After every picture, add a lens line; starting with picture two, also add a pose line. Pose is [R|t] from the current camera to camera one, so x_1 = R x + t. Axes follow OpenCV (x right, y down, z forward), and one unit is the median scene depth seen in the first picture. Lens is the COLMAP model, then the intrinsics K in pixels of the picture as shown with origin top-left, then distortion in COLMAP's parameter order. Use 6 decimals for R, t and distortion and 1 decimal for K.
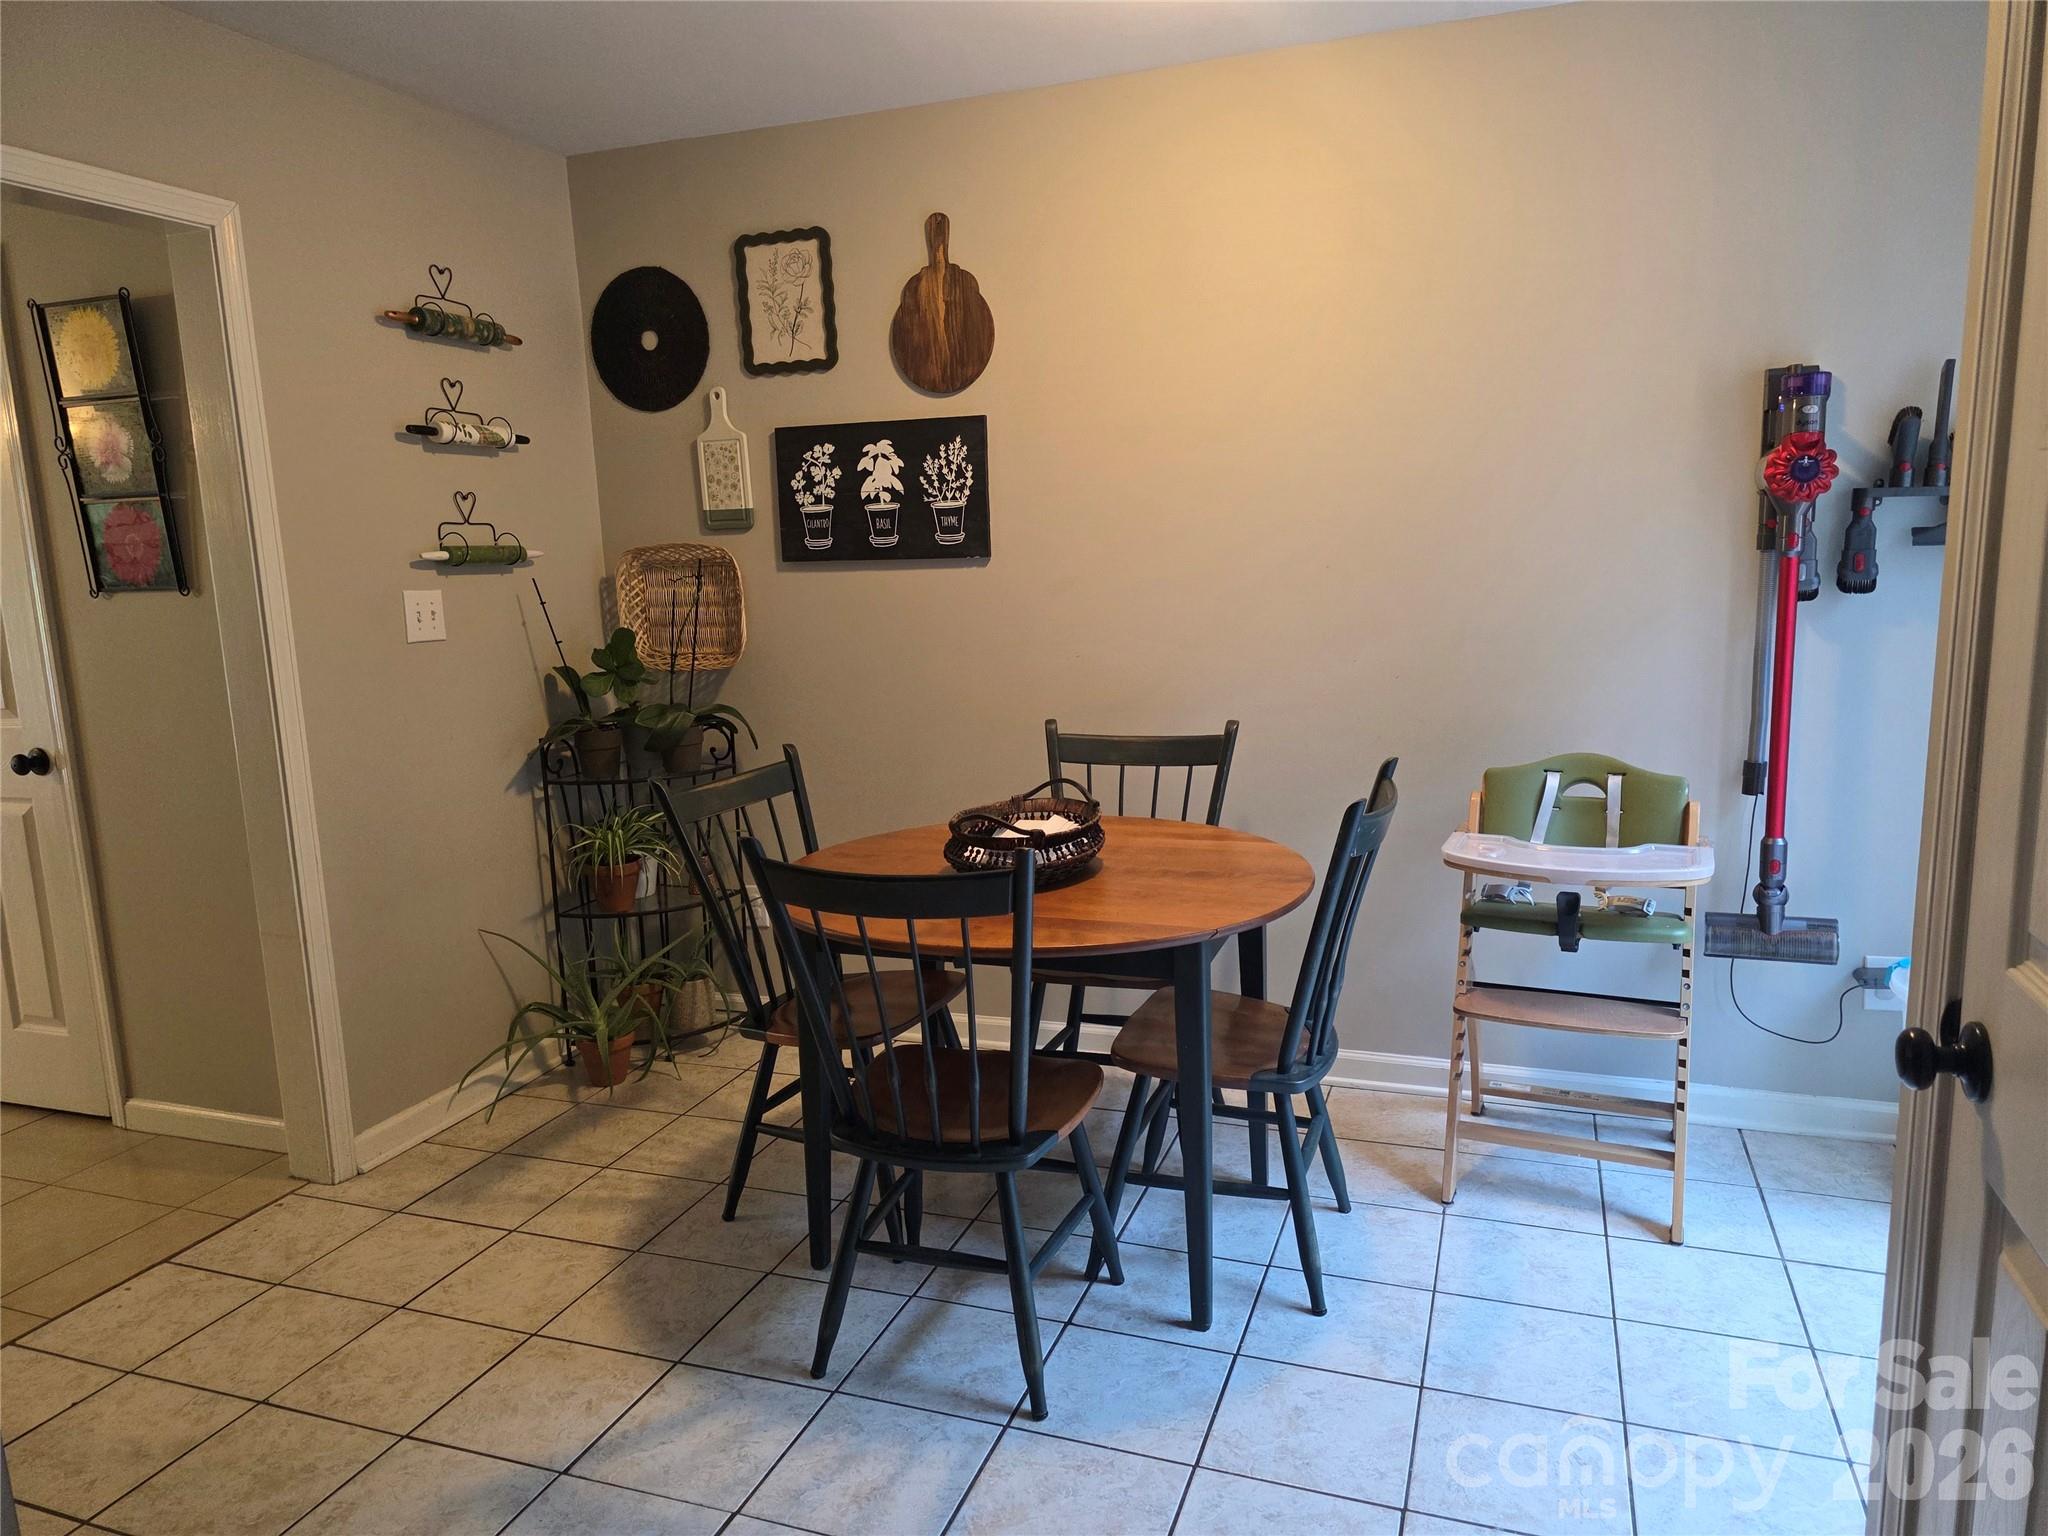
lens RADIAL K [[1372.6, 0, 1026.0], [0, 1372.6, 787.0], [0, 0, 1]] dist [0.001315, 0.001768]
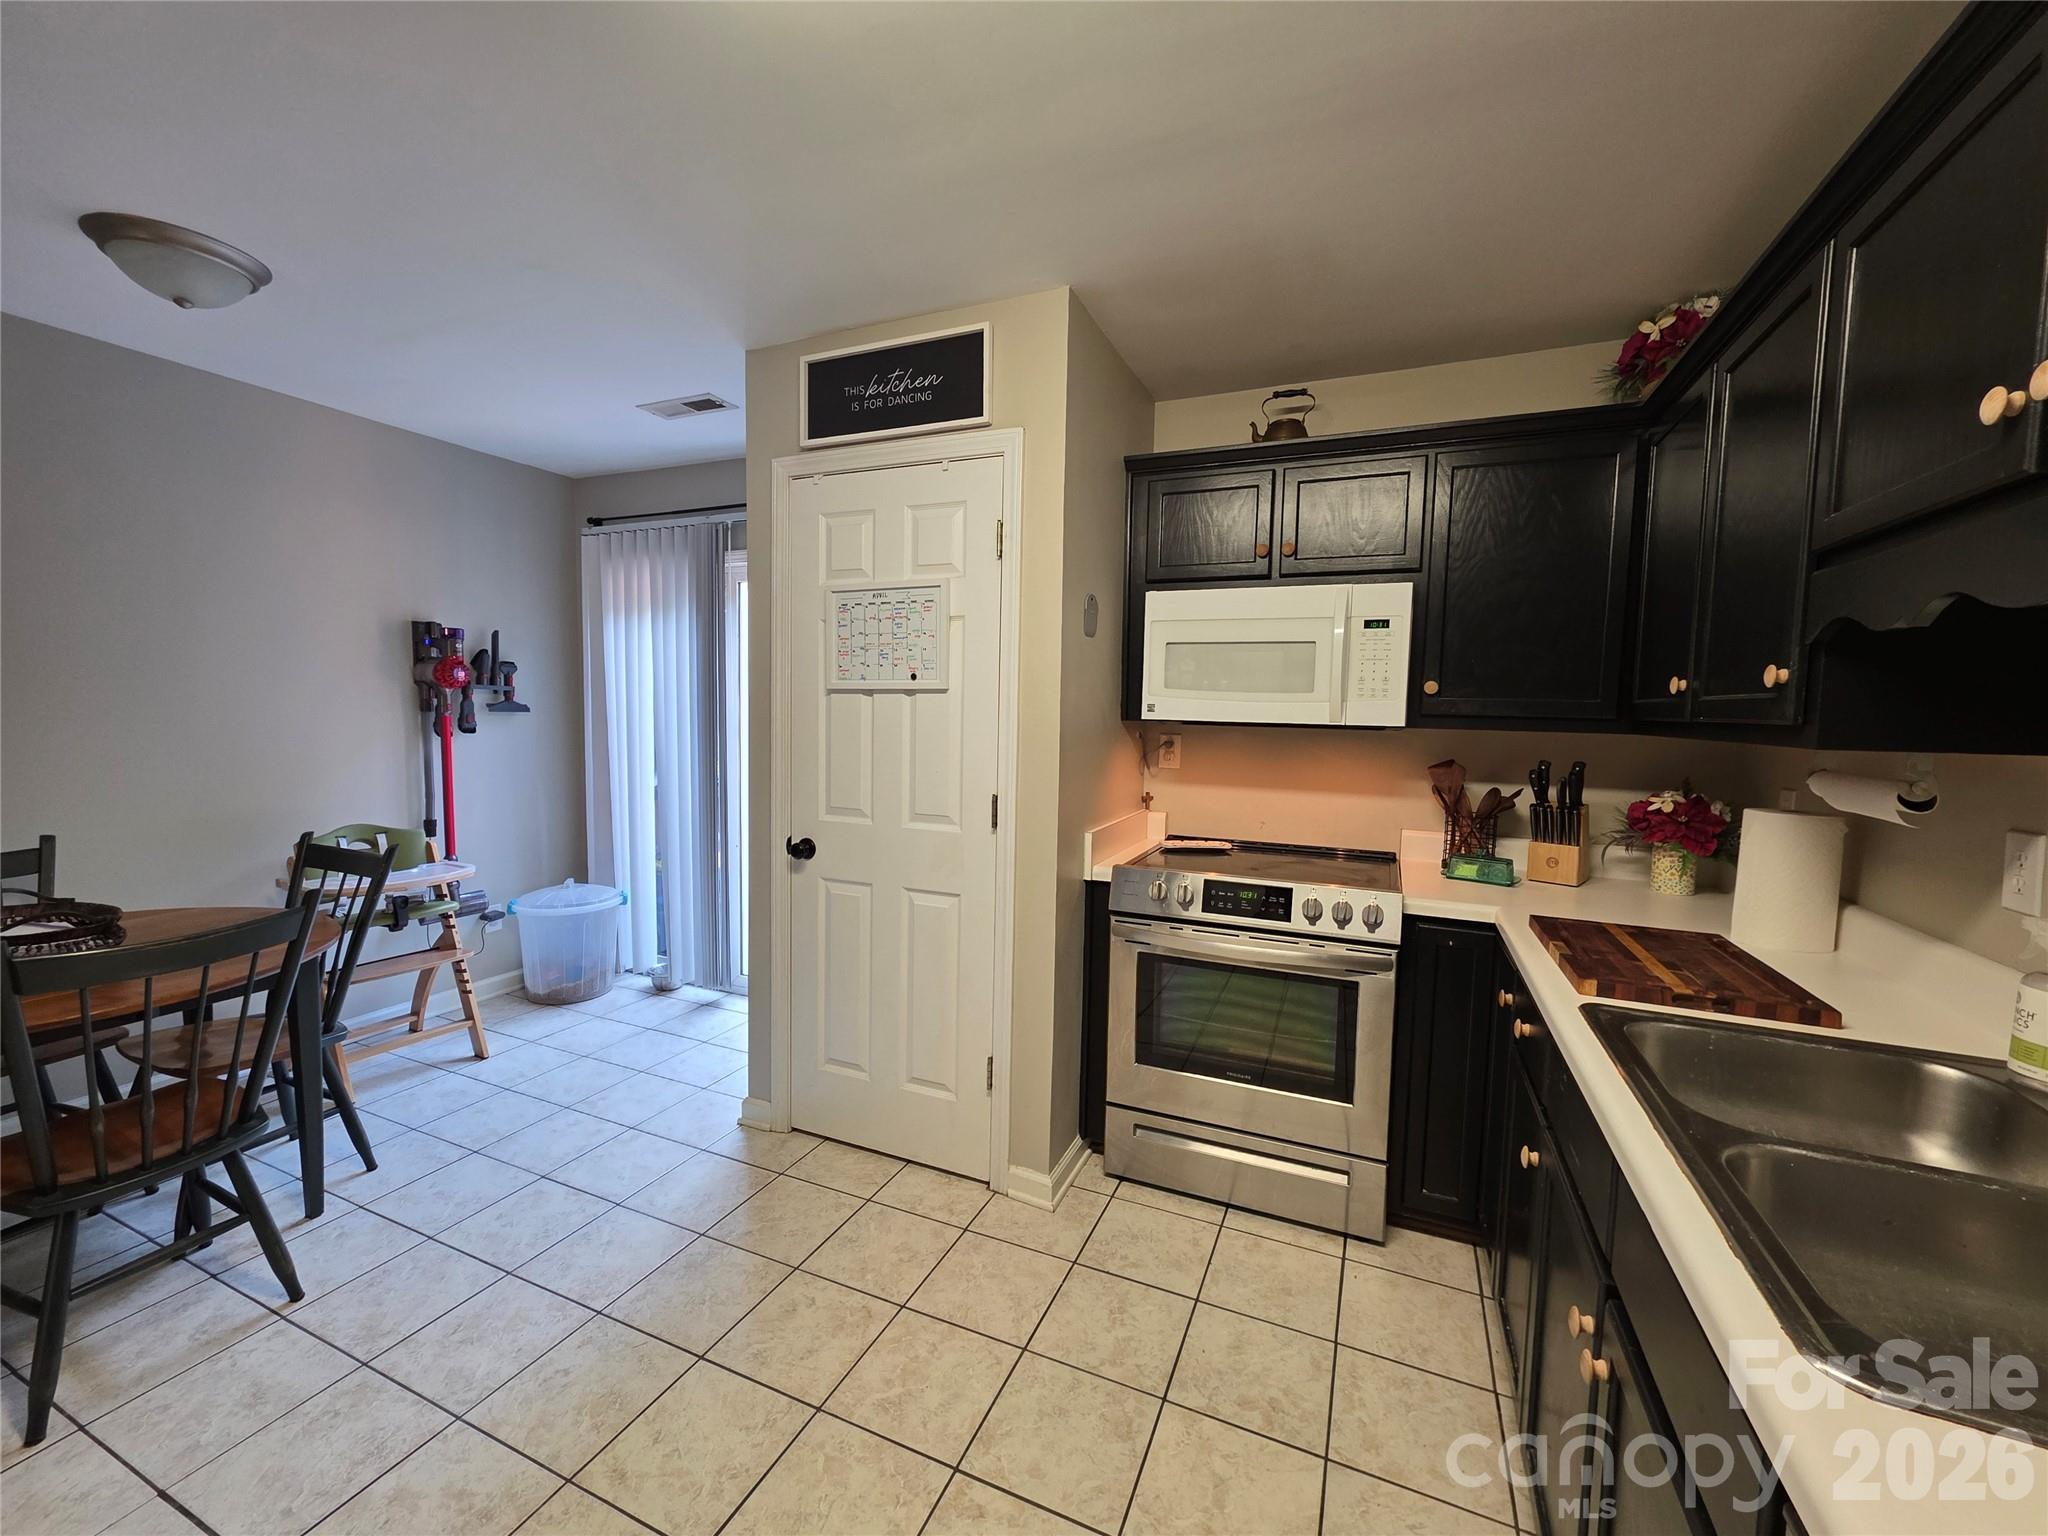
lens RADIAL K [[822.6, 0, 1024.9], [0, 822.6, 767.3], [0, 0, 1]] dist [0.001919, -0.000820]
pose [[0.065332, -0.037794, 0.997148, -0.593184], [0.151049, 0.988142, 0.027556, 0.003345], [-0.986365, 0.148818, 0.070266, 0.088343]]
